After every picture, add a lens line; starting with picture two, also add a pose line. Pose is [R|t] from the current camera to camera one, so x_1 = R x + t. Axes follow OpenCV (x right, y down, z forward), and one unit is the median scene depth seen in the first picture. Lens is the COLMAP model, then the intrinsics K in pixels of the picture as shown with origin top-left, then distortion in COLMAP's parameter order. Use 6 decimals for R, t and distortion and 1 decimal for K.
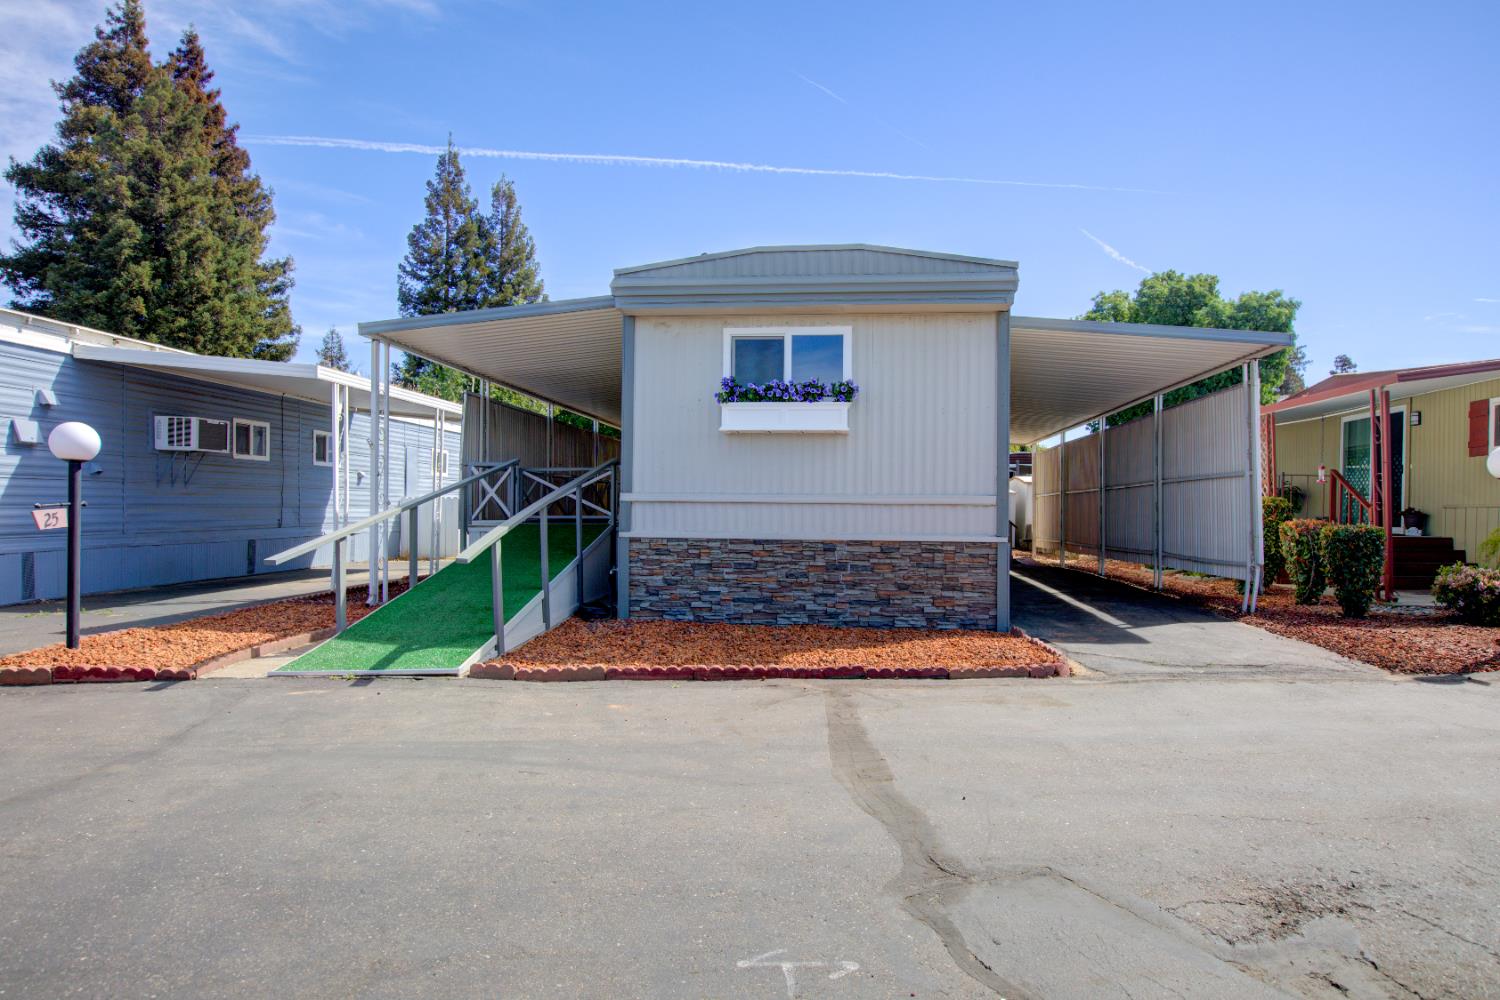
lens RADIAL K [[862.6, 0, 757.0], [0, 862.6, 525.5], [0, 0, 1]] dist [-0.004163, 0.000303]
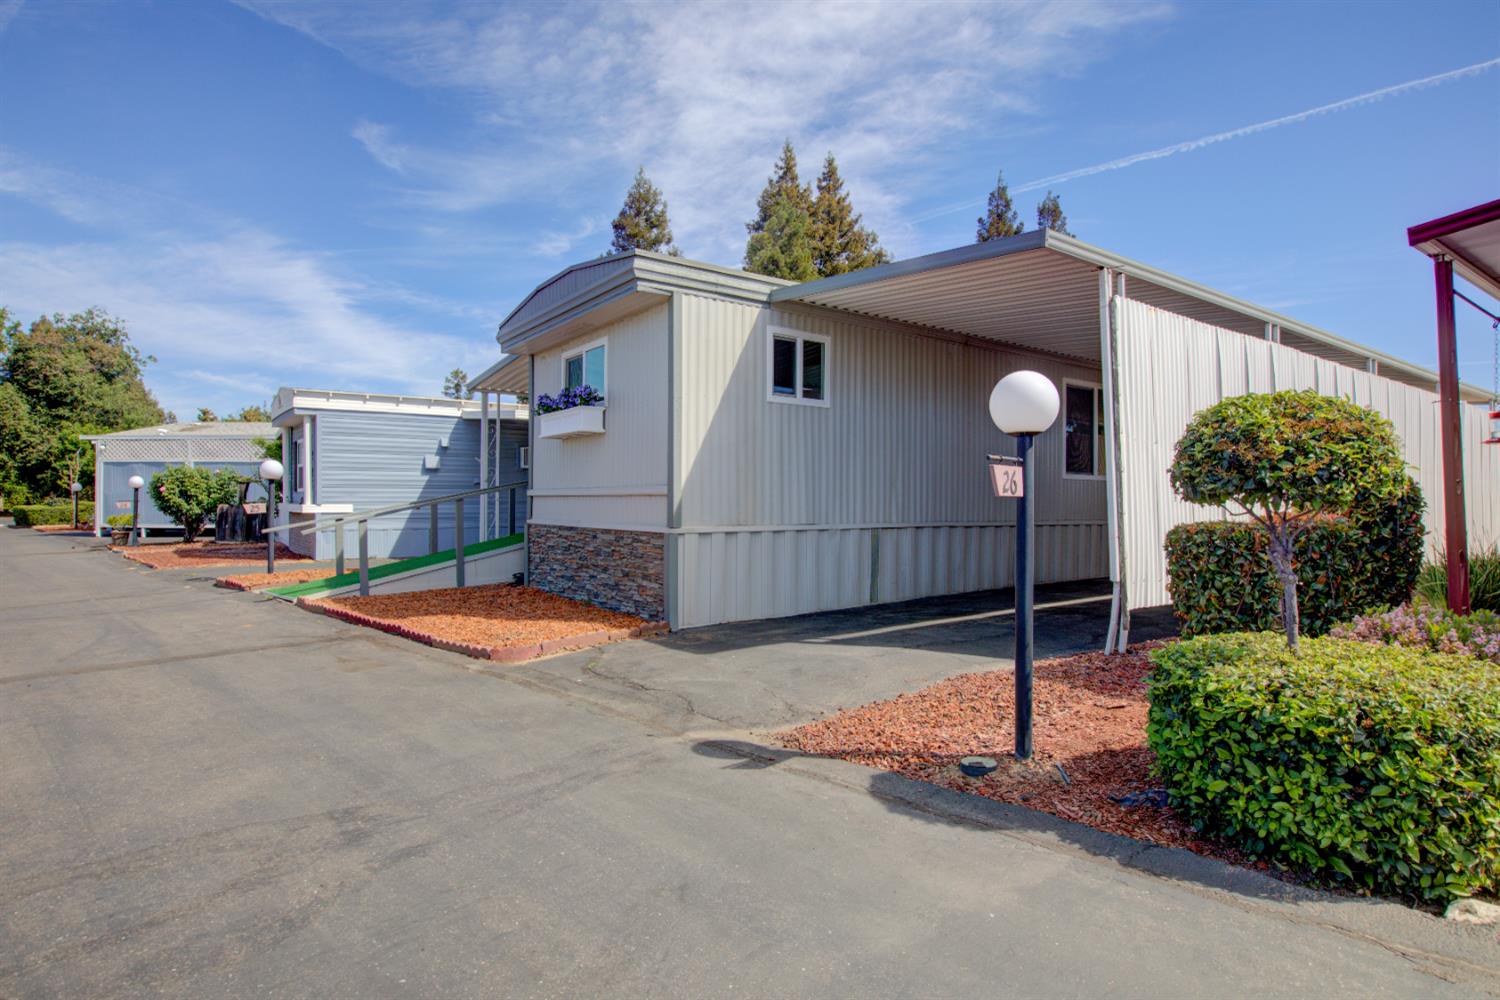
lens RADIAL K [[790.3, 0, 750.0], [0, 790.3, 500.0], [0, 0, 1]] dist [-0.001226, -0.000314]
pose [[0.662865, -0.009345, -0.748681, 0.975160], [-0.013325, 0.999617, -0.024275, 0.002437], [0.748620, 0.026067, 0.662486, 0.462843]]
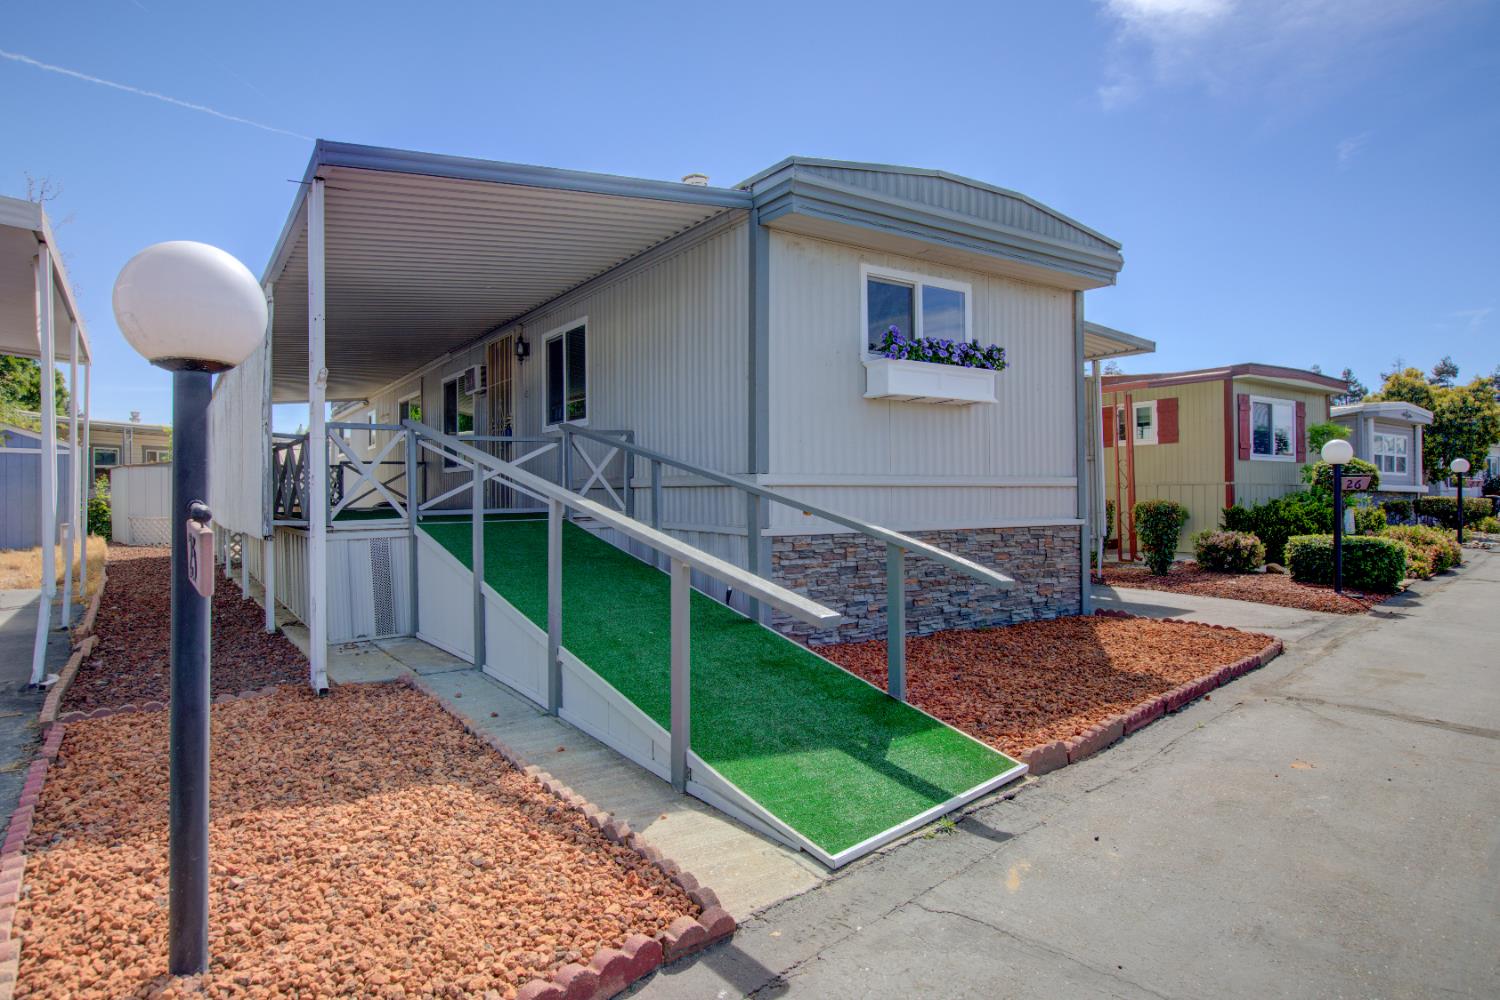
lens RADIAL K [[873.4, 0, 750.0], [0, 873.4, 500.0], [0, 0, 1]] dist [-0.000741, 0.000002]
pose [[0.766417, -0.017632, 0.642102, -0.626561], [0.026220, 0.999649, -0.003846, -0.013997], [-0.641809, 0.019783, 0.766610, 0.461751]]
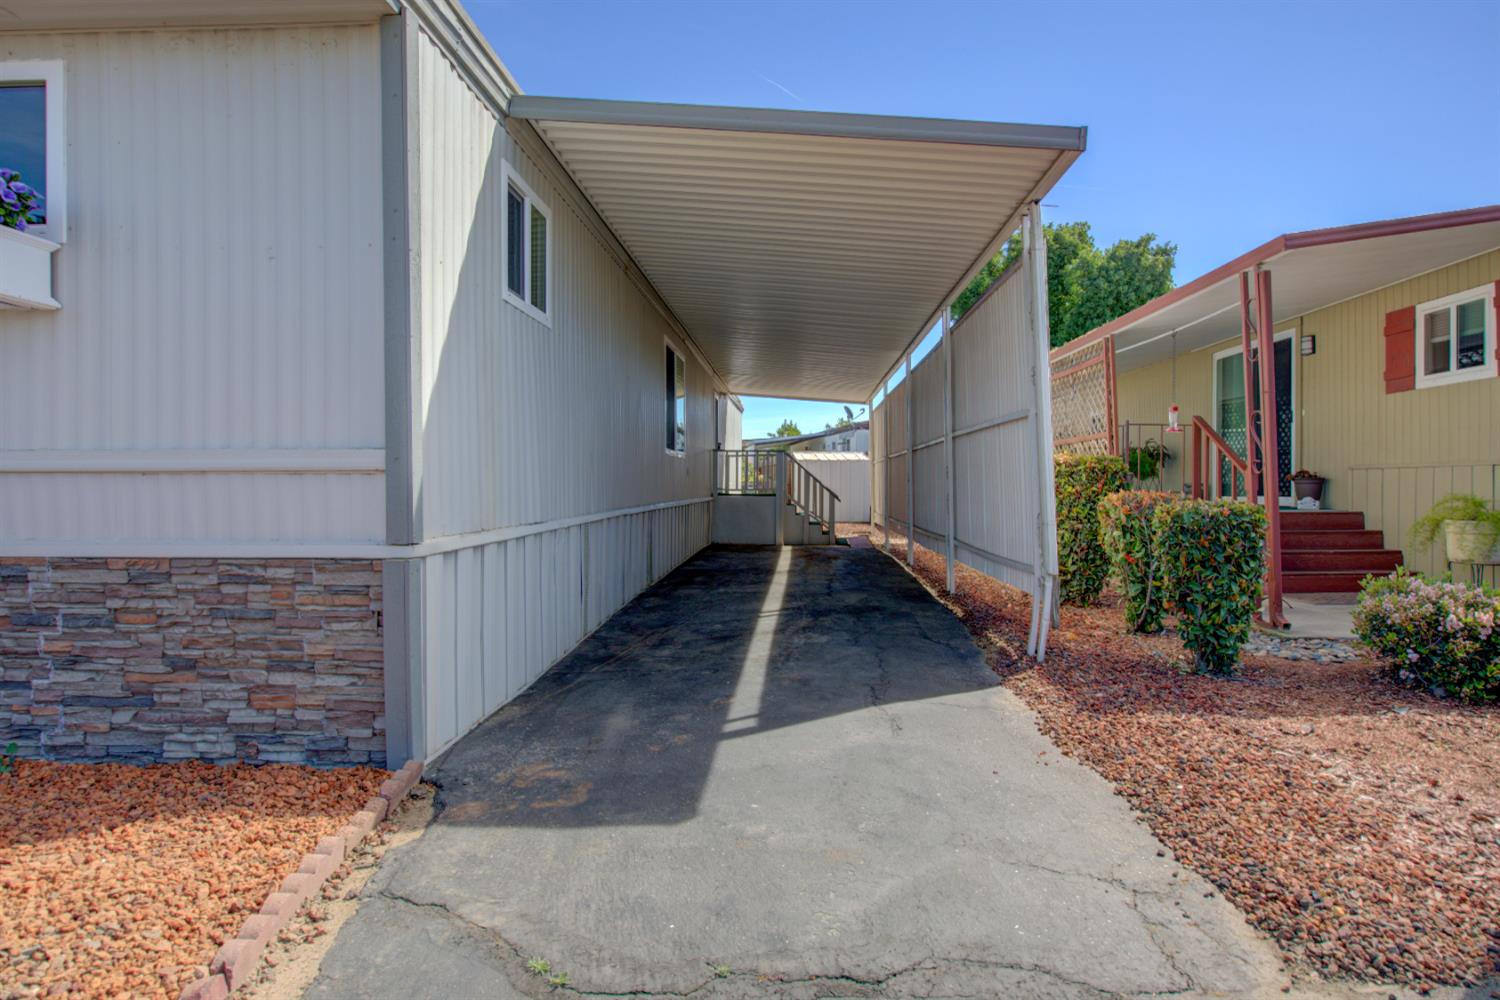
lens RADIAL K [[791.3, 0, 764.9], [0, 791.3, 485.9], [0, 0, 1]] dist [-0.002478, -0.000461]
pose [[0.998256, -0.011335, 0.057929, 0.428460], [0.011866, 0.999891, -0.008835, -0.010178], [-0.057823, 0.009507, 0.998282, 0.578715]]
